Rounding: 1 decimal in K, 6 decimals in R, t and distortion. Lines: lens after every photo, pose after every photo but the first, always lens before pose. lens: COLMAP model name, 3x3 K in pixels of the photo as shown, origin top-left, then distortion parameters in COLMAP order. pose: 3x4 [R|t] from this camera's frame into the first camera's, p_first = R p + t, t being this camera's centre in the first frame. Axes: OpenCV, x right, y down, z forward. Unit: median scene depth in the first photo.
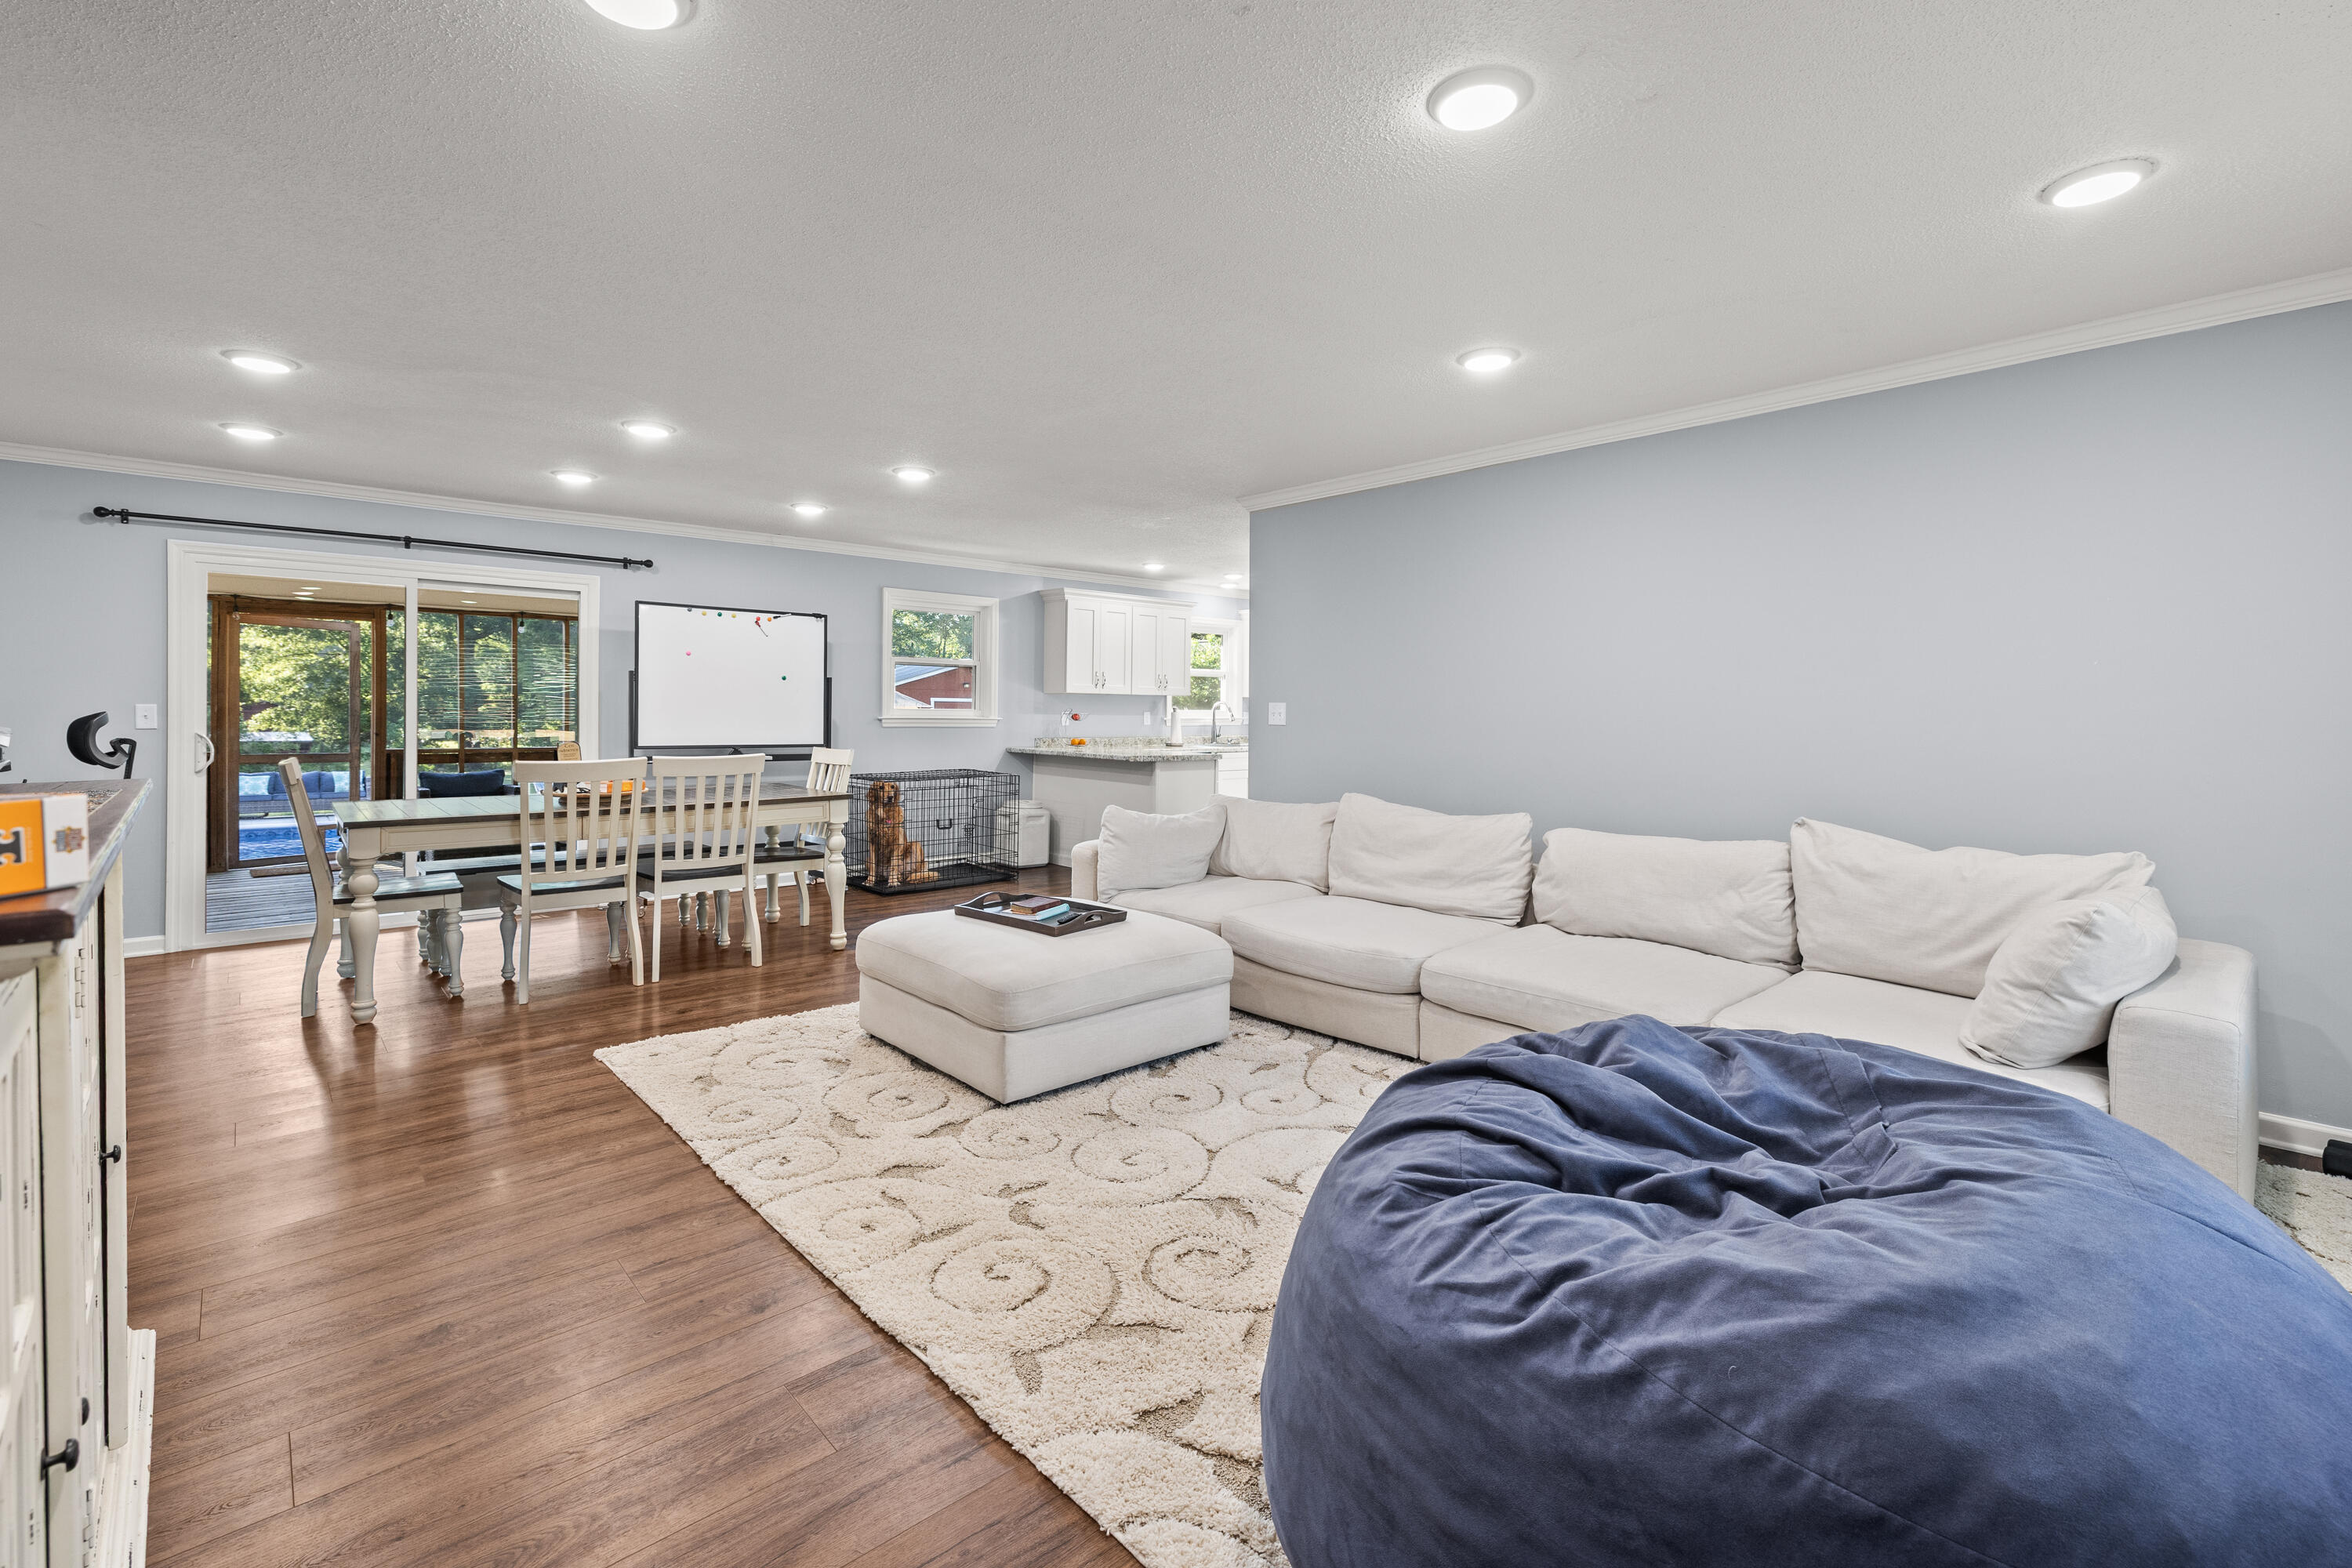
lens RADIAL K [[1038.0, 0, 1171.1], [0, 1038.0, 725.1], [0, 0, 1]] dist [0.001069, 0.000058]
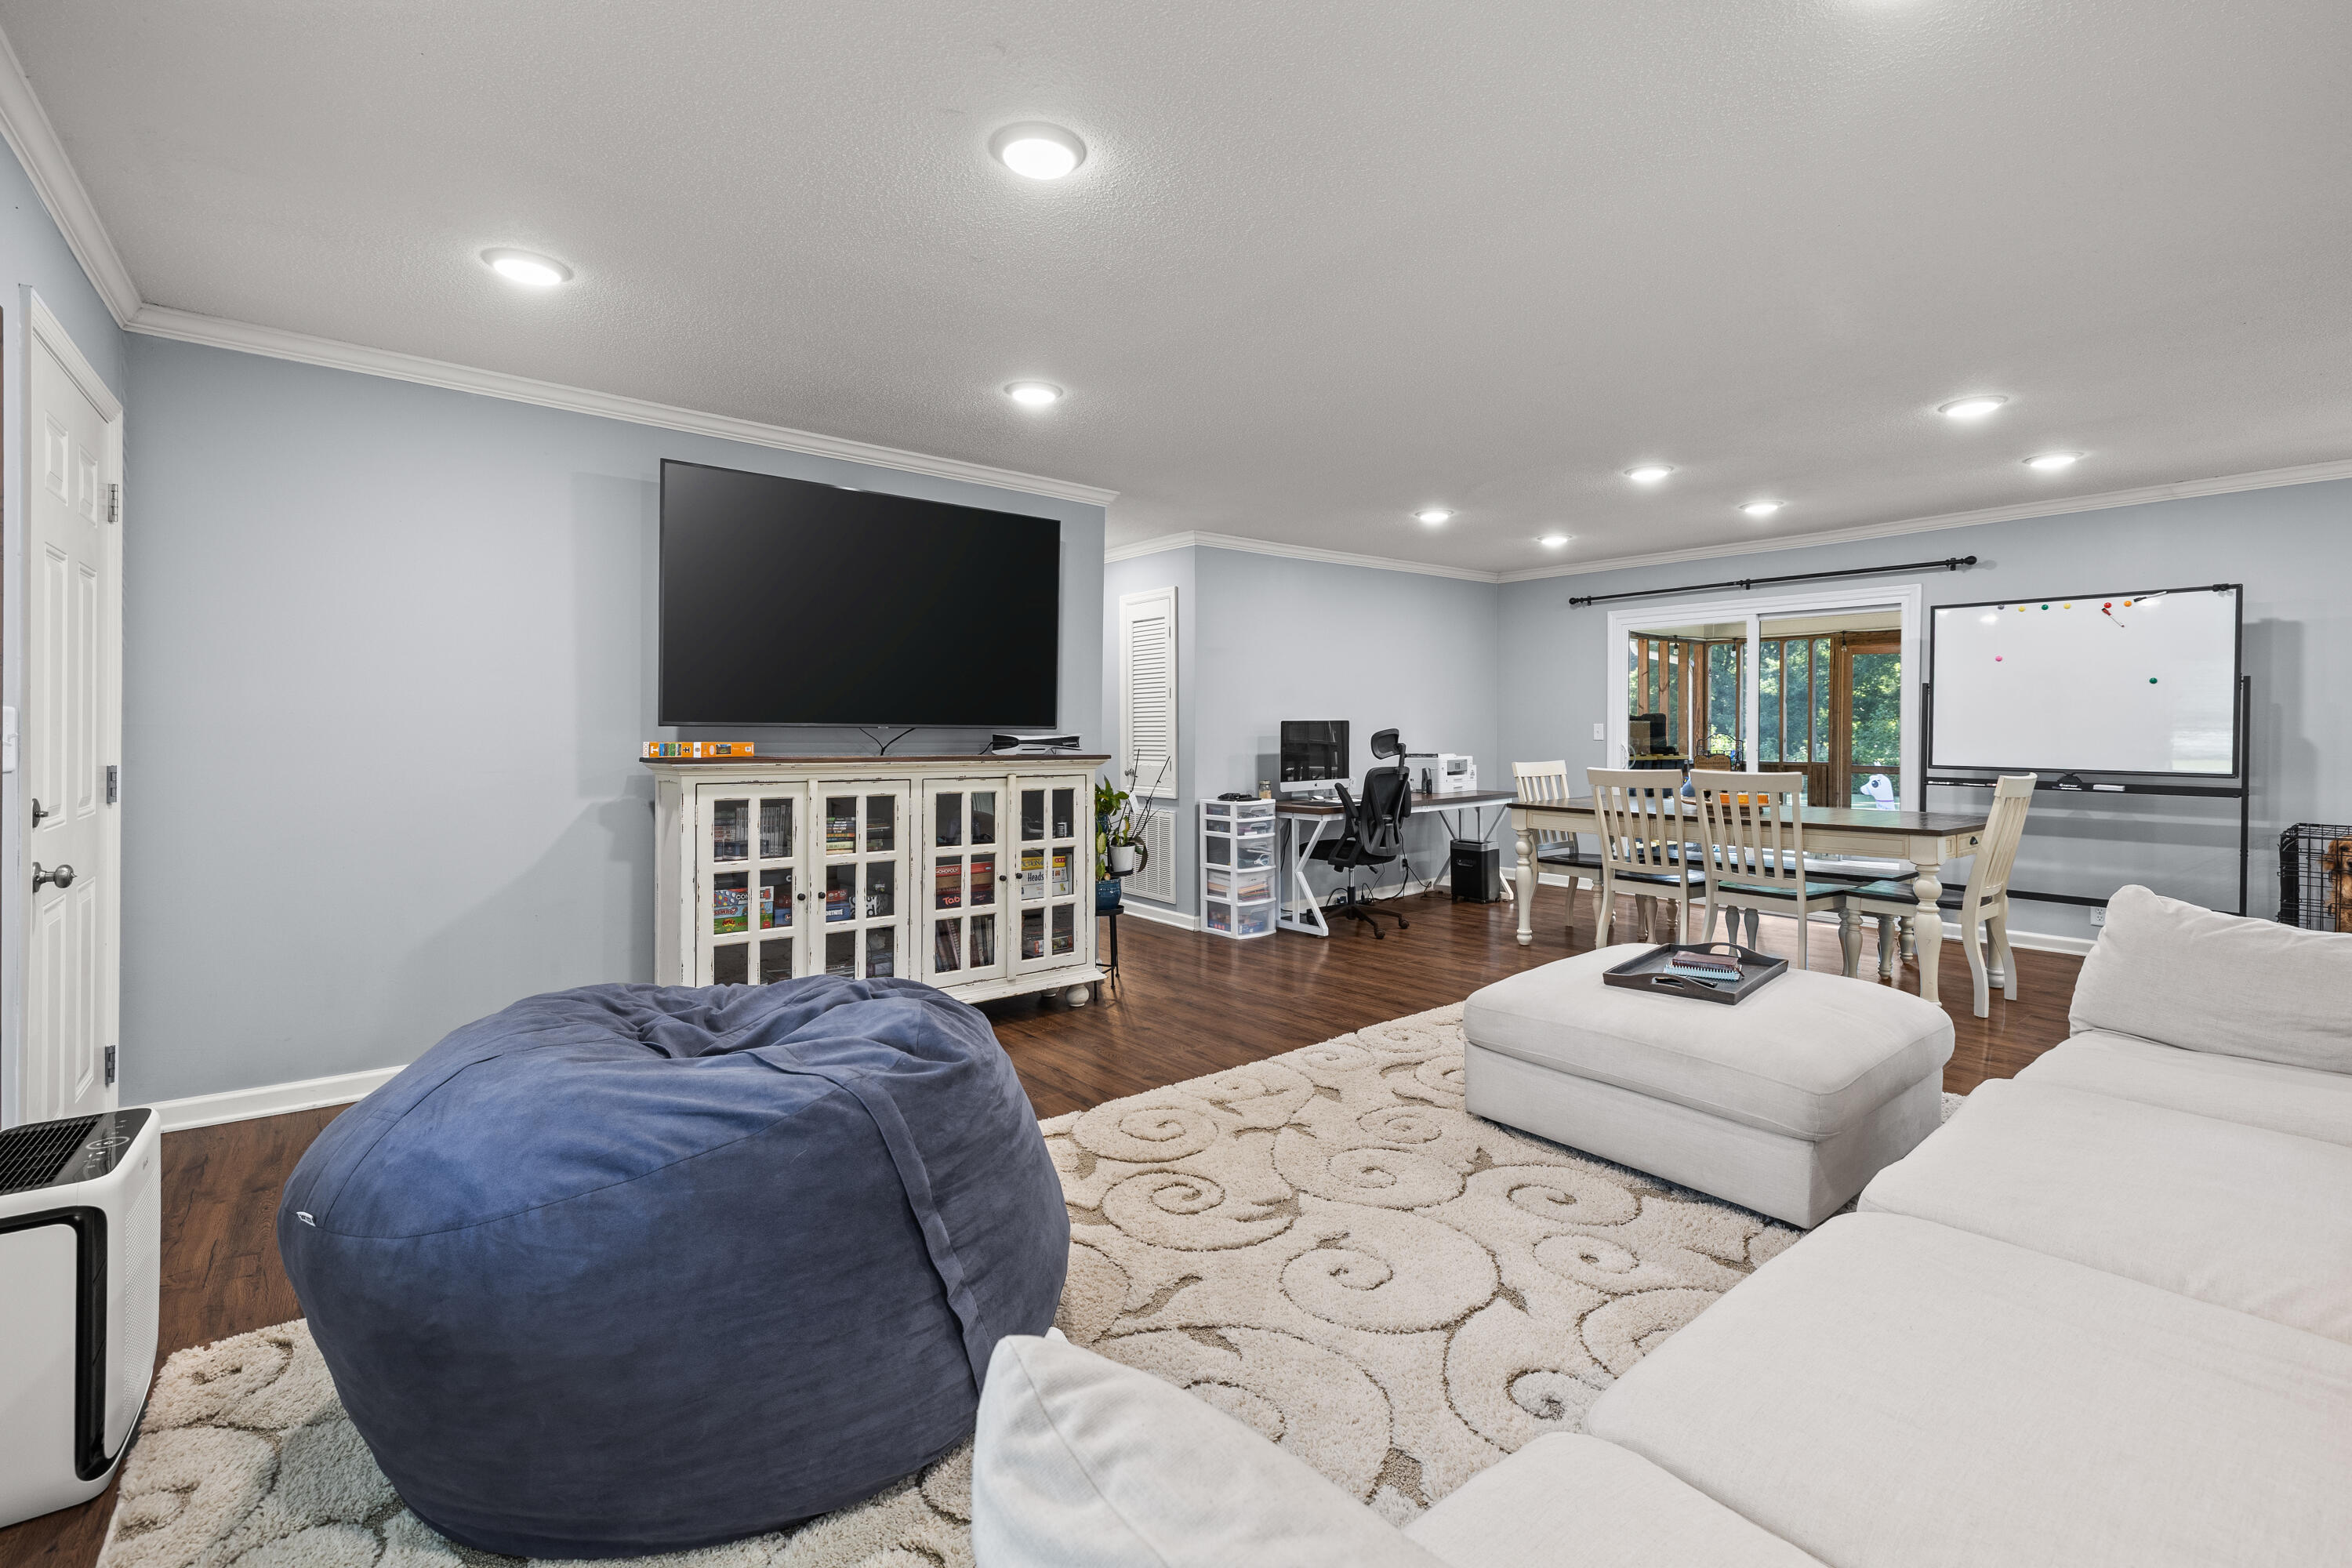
lens RADIAL K [[1038.0, 0, 1171.1], [0, 1038.0, 725.1], [0, 0, 1]] dist [0.001069, 0.000058]
pose [[-0.072671, -0.003689, -0.997349, 0.570030], [-0.009293, 0.999952, -0.003022, -0.007240], [0.997313, 0.009049, -0.072702, 0.501263]]
